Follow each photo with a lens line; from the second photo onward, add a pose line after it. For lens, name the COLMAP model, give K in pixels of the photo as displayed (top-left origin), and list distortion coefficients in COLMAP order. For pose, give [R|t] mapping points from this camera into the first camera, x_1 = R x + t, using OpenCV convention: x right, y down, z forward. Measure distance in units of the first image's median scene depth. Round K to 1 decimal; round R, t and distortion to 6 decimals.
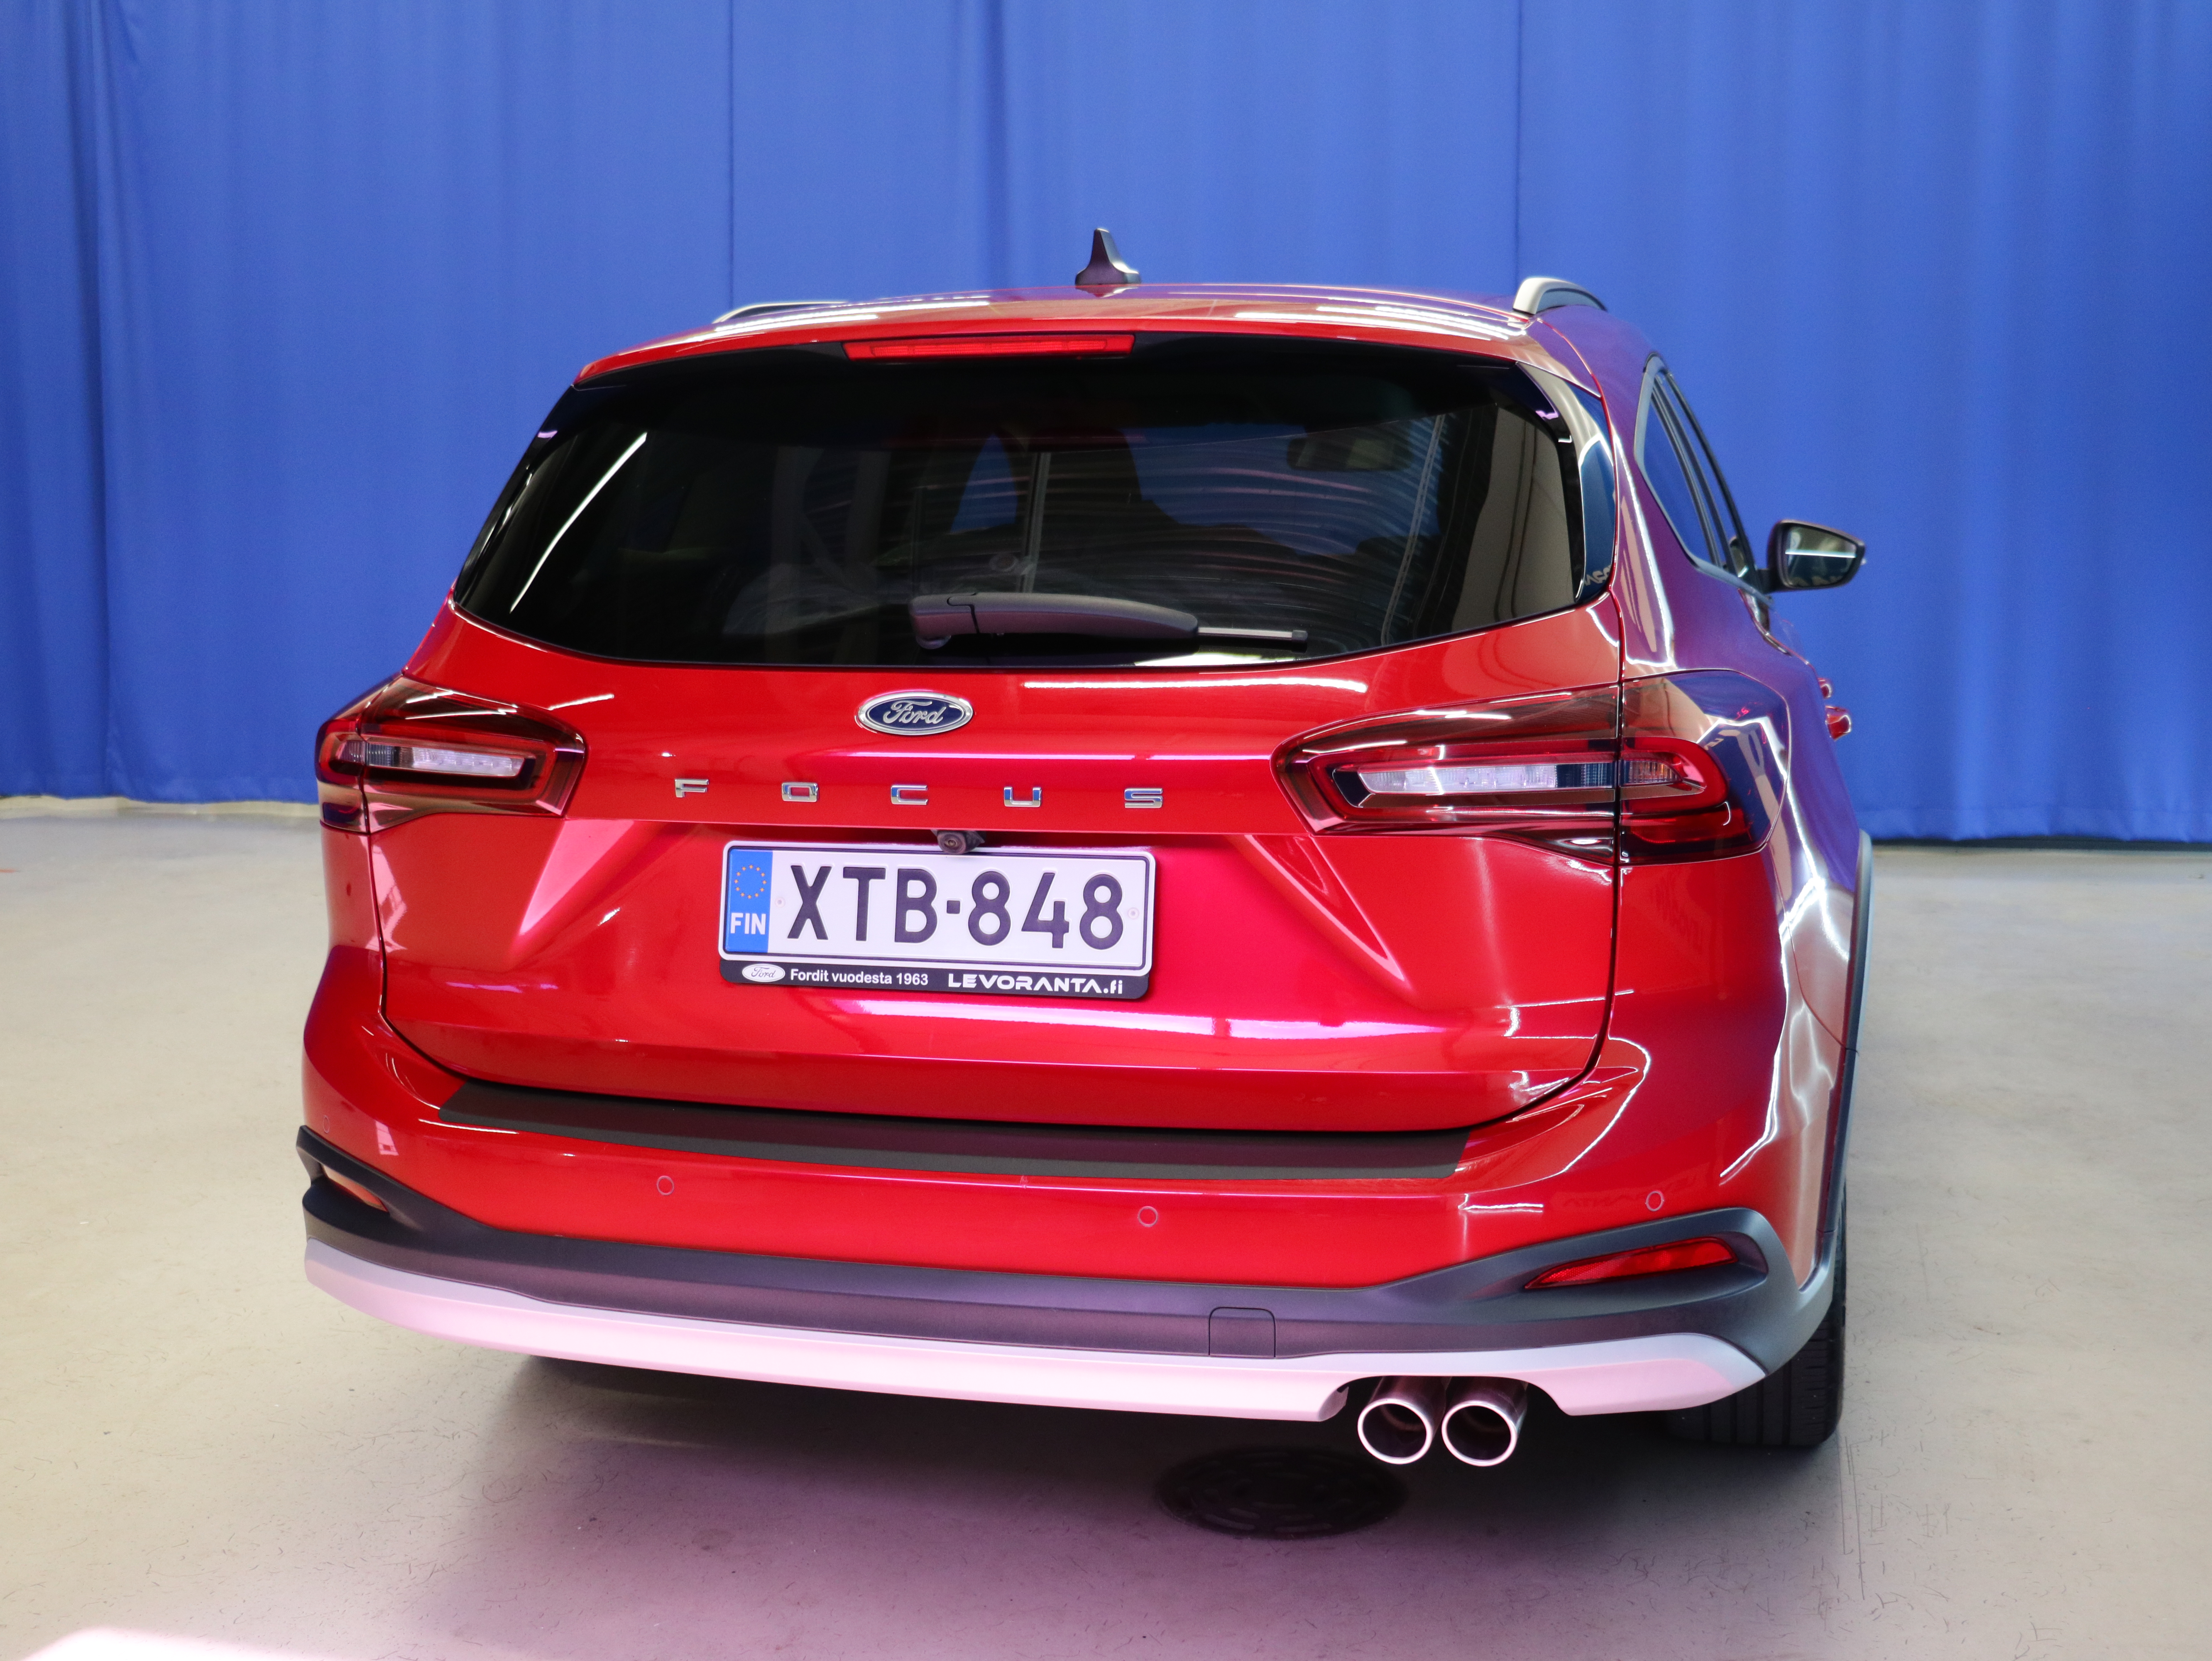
lens RADIAL K [[2512.1, 0, 1106.1], [0, 2512.1, 826.4], [0, 0, 1]] dist [-0.027417, 0.000000]
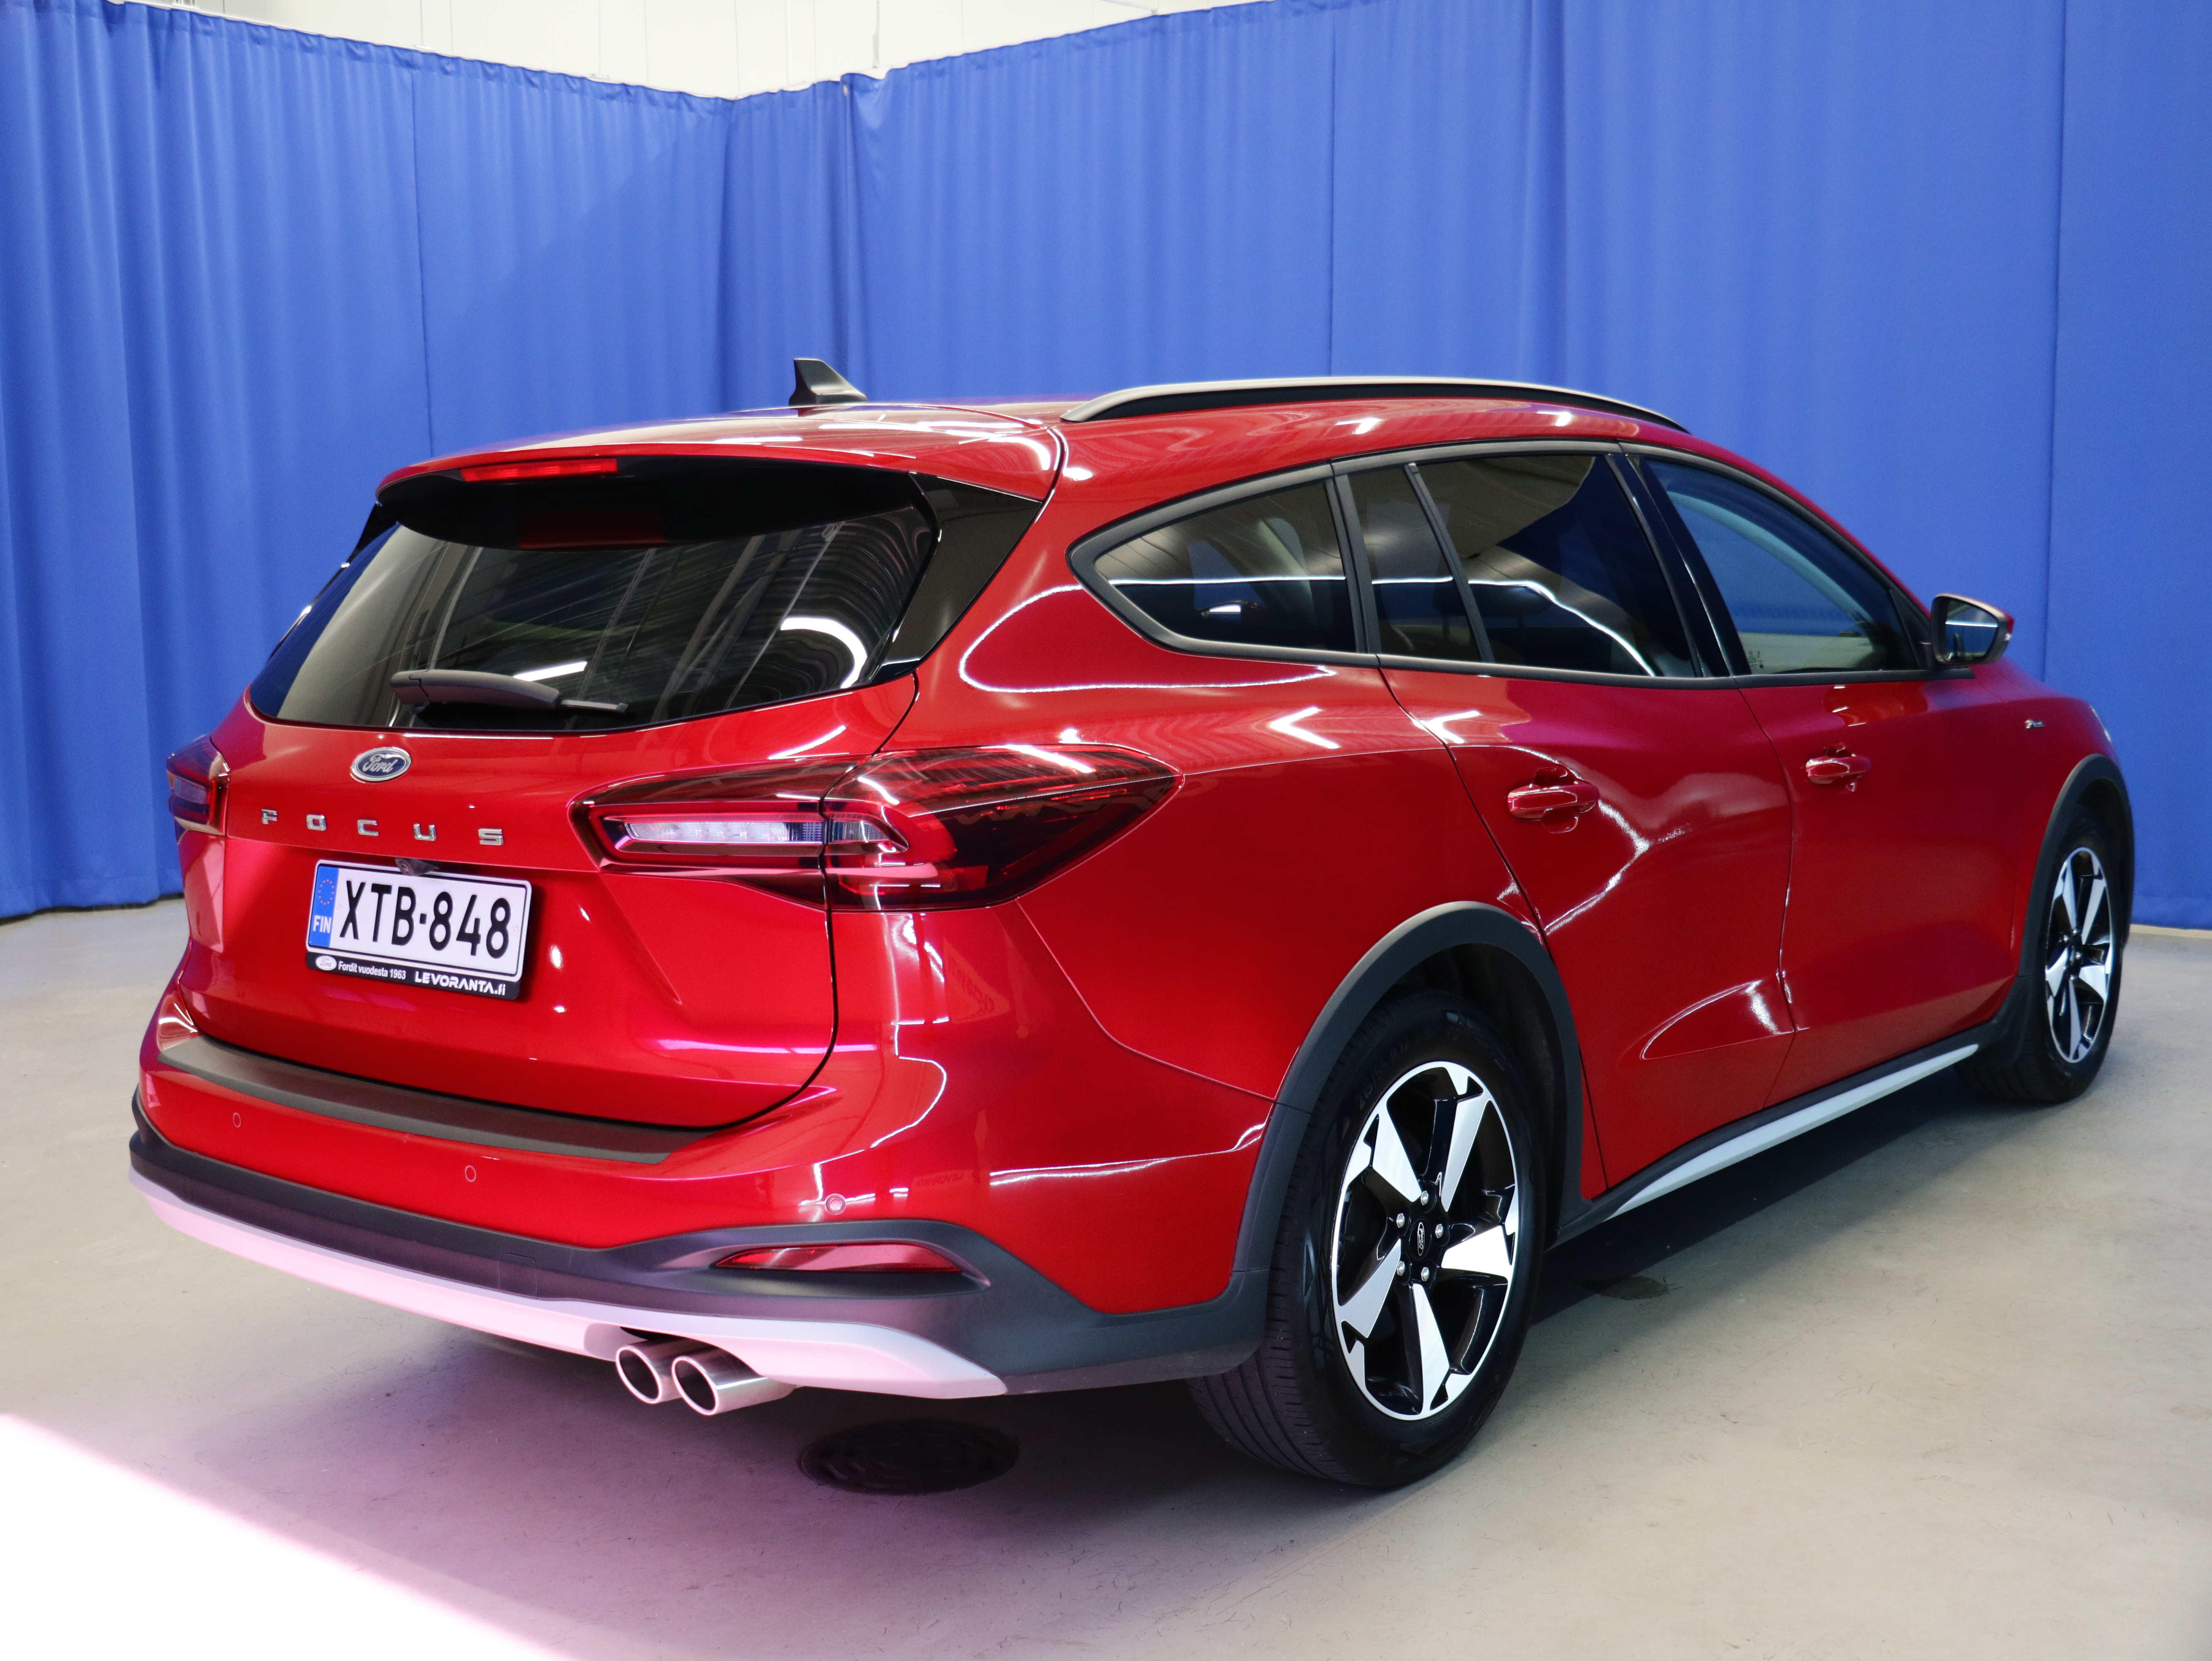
lens RADIAL K [[2512.1, 0, 1291.1], [0, 2512.1, 837.5], [0, 0, 1]] dist [-0.027417, 0.000000]
pose [[0.912159, 0.036492, -0.408210, 0.845016], [-0.043181, 0.999041, -0.007181, -0.018209], [0.407556, 0.024177, 0.912860, 0.030599]]
